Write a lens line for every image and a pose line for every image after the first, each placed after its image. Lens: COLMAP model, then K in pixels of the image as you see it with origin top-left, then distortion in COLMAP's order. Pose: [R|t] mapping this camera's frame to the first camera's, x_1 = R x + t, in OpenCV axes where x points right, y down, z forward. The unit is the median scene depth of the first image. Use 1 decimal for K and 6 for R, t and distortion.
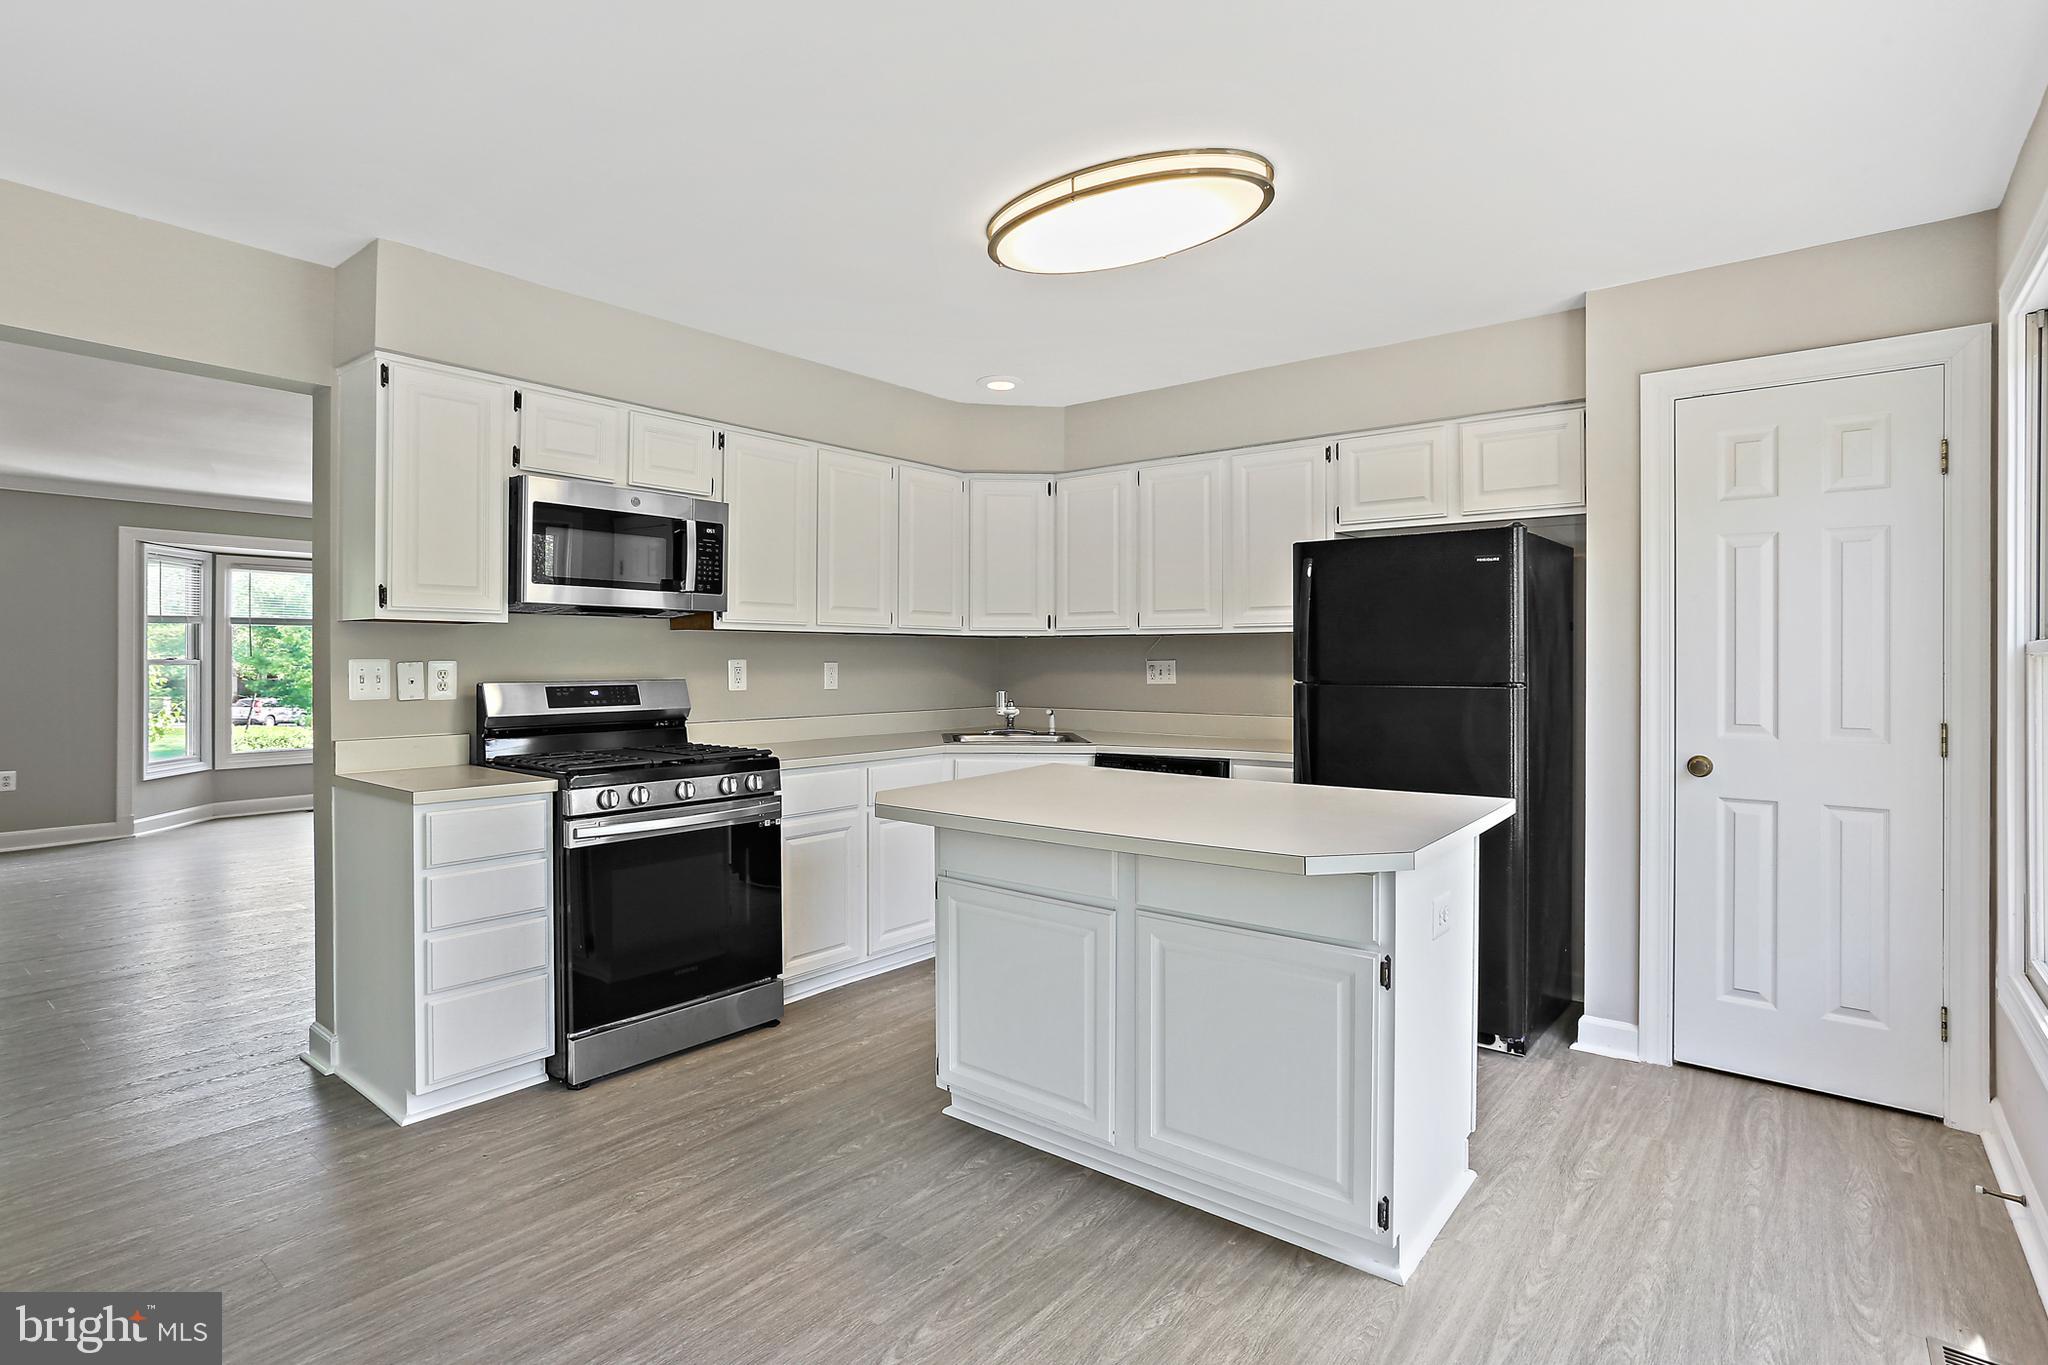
lens RADIAL K [[1016.3, 0, 1019.8], [0, 1016.3, 658.2], [0, 0, 1]] dist [-0.046331, 0.030417]
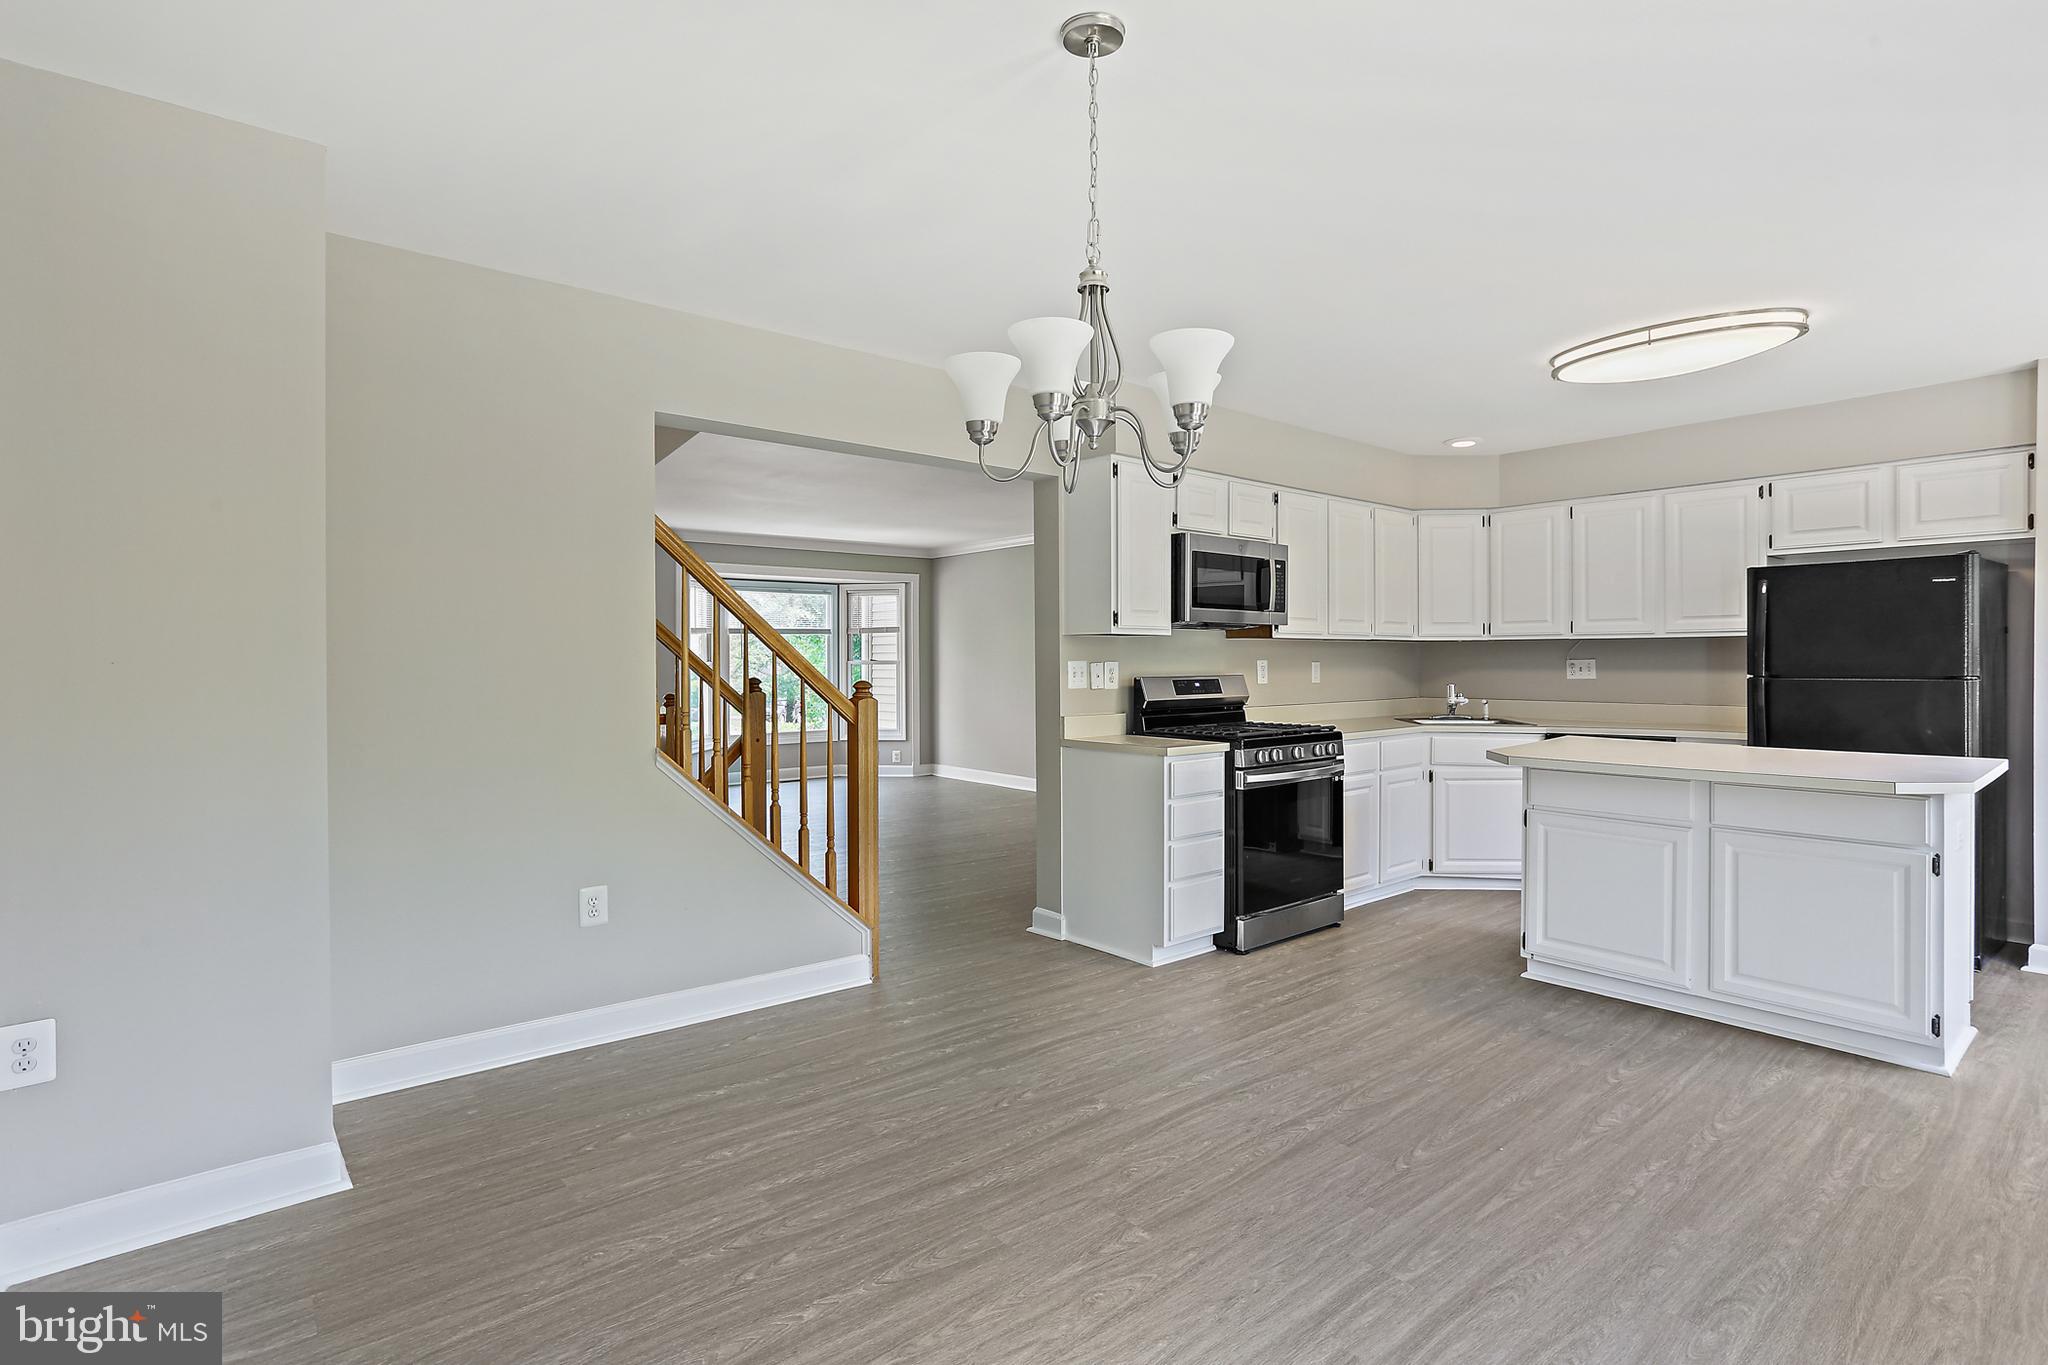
lens RADIAL K [[994.7, 0, 1048.6], [0, 994.7, 673.4], [0, 0, 1]] dist [-0.032630, 0.024416]
pose [[0.983469, -0.001353, -0.181069, -0.384186], [0.004087, 0.999883, 0.014729, -0.002232], [0.181028, -0.015226, 0.983360, -0.392973]]
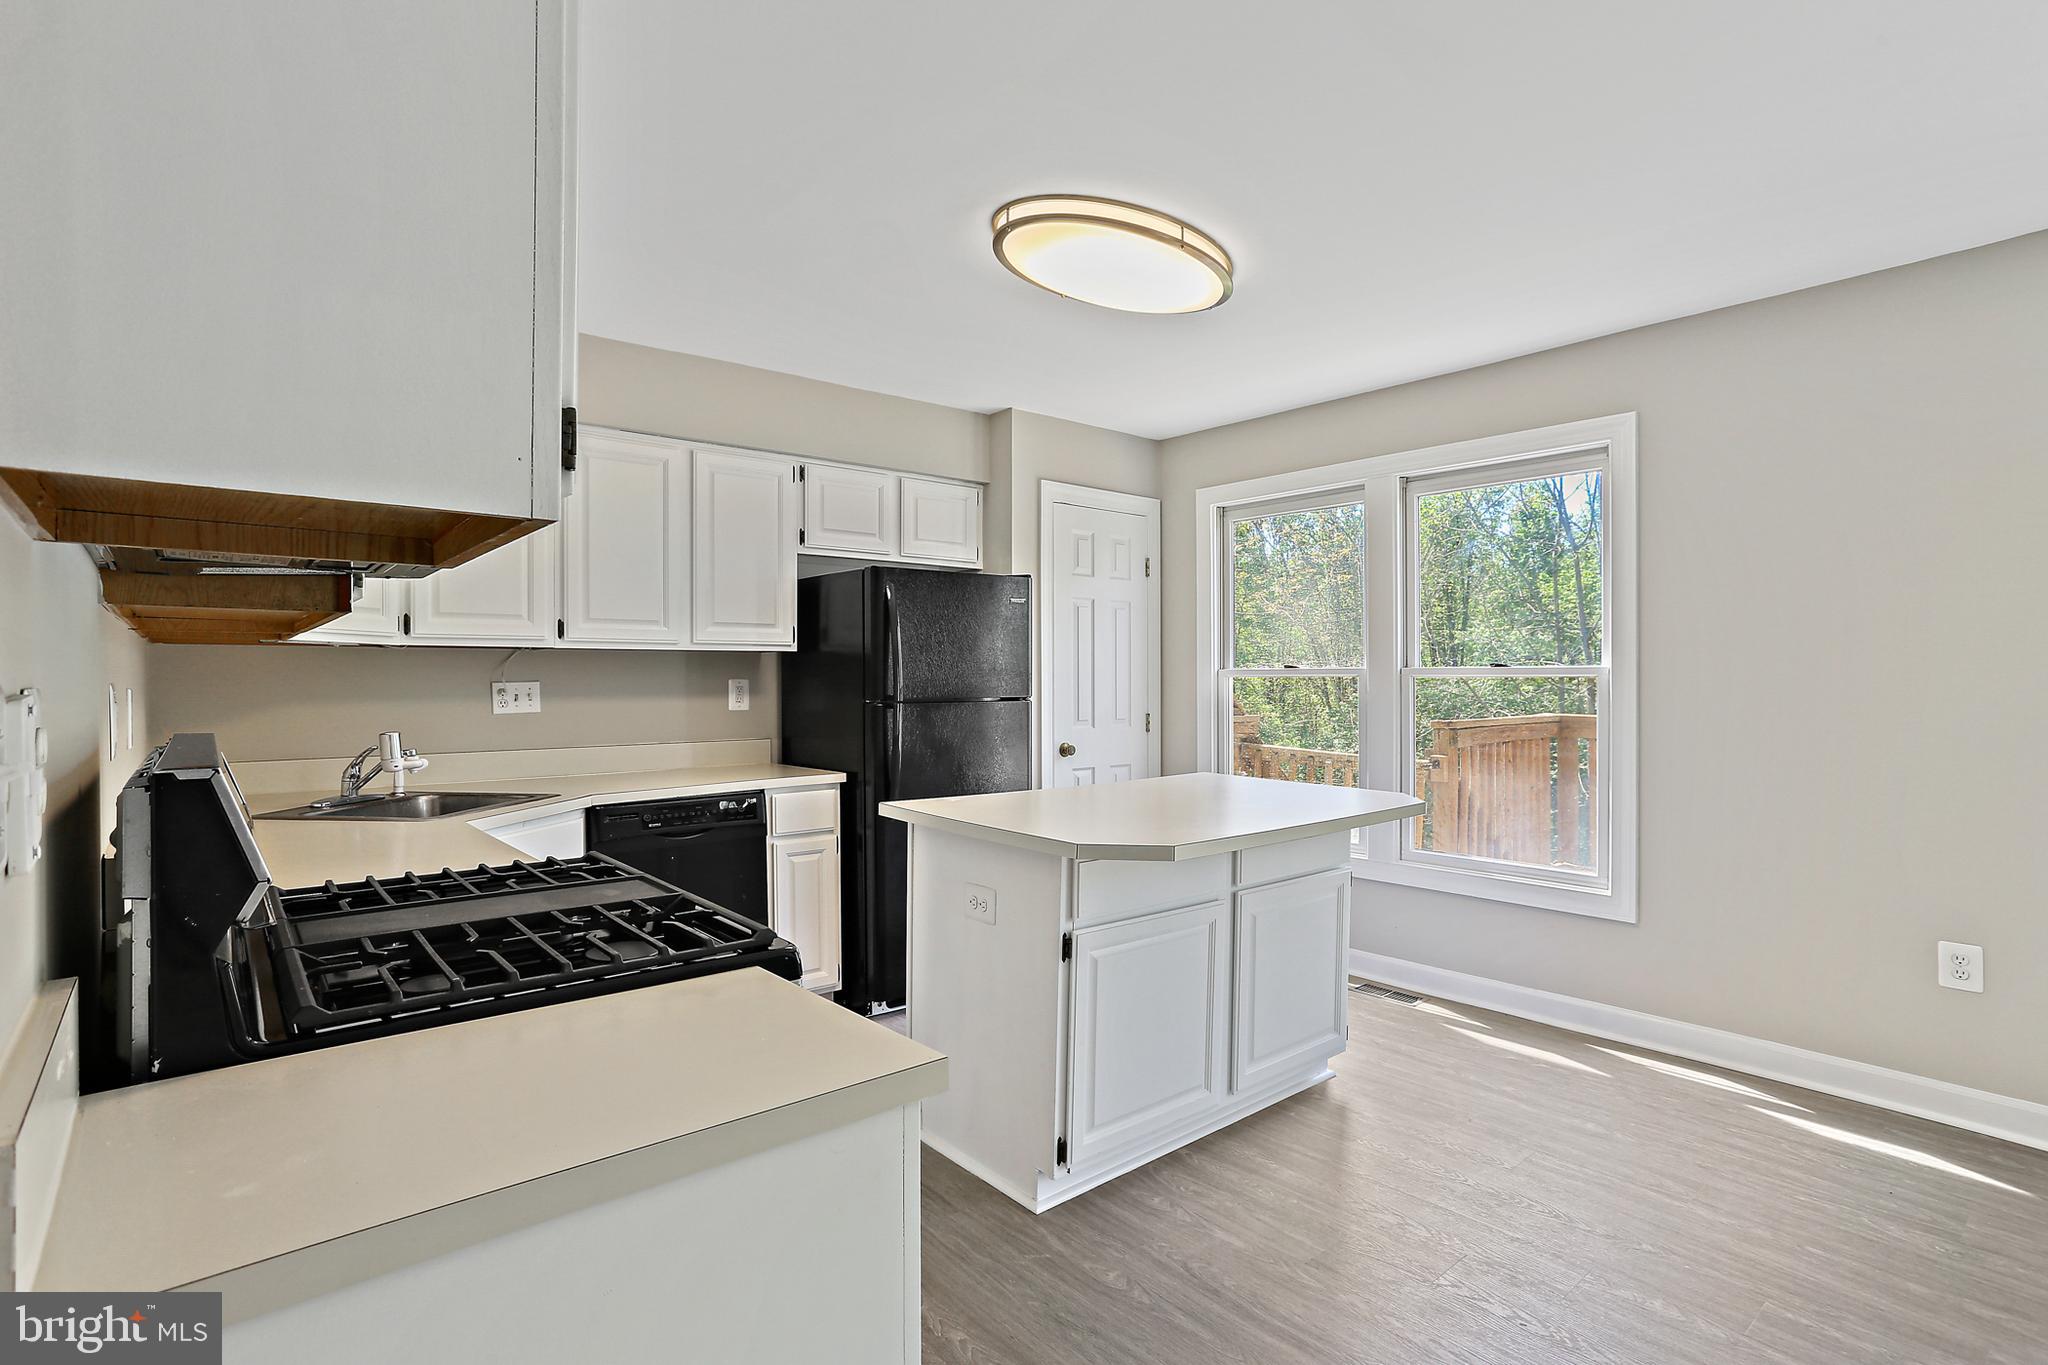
lens RADIAL K [[1006.6, 0, 1019.9], [0, 1006.6, 679.1], [0, 0, 1]] dist [-0.049072, 0.027577]
pose [[0.203693, -0.001533, 0.979034, -0.715692], [0.001775, 0.999998, 0.001197, -0.000458], [-0.979033, 0.001494, 0.203696, 0.672490]]
